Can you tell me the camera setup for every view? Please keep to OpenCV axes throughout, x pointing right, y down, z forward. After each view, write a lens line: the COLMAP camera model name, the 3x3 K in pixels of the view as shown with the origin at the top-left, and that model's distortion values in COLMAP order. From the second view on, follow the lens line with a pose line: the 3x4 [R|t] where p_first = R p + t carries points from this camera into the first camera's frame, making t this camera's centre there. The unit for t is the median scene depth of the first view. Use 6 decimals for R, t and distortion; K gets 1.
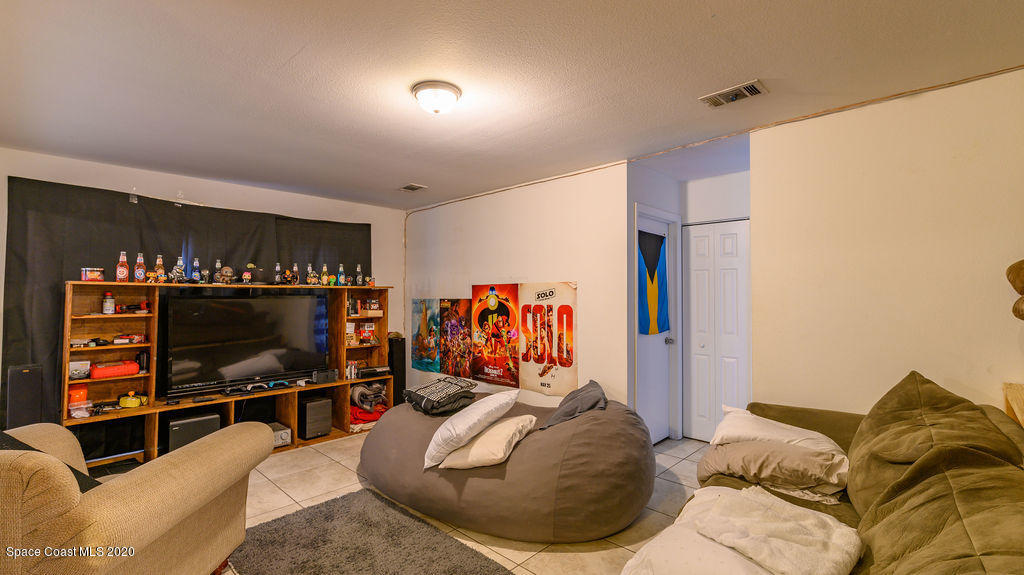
lens RADIAL K [[447.6, 0, 512.0], [0, 447.6, 287.5], [0, 0, 1]] dist [0.000688, 0.000125]
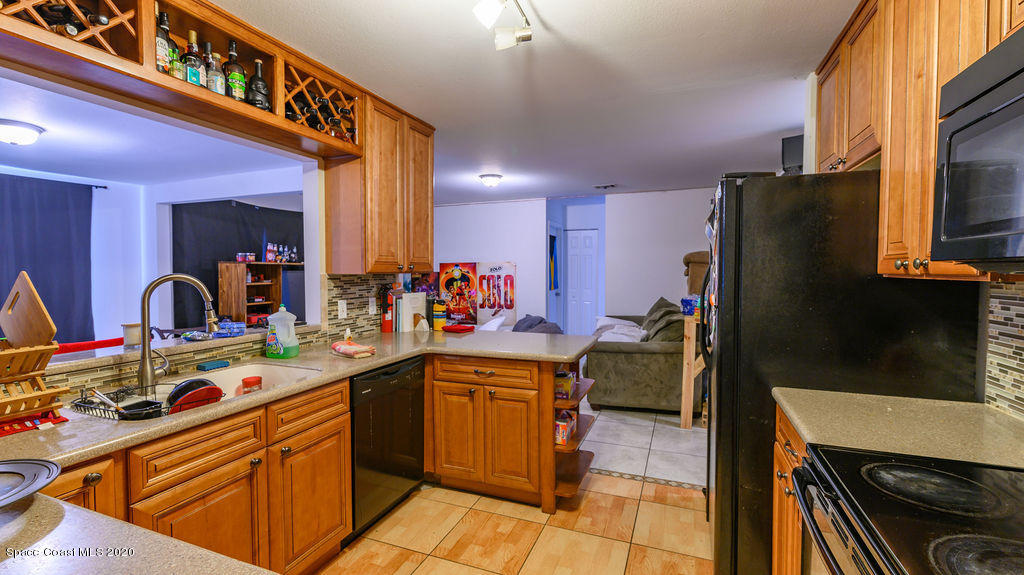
lens RADIAL K [[447.6, 0, 512.0], [0, 447.6, 287.5], [0, 0, 1]] dist [0.000688, 0.000125]
pose [[0.928370, -0.019060, 0.371169, -0.500641], [-0.002728, 0.998308, 0.058087, -0.013253], [-0.371648, -0.054939, 0.926747, -0.622513]]
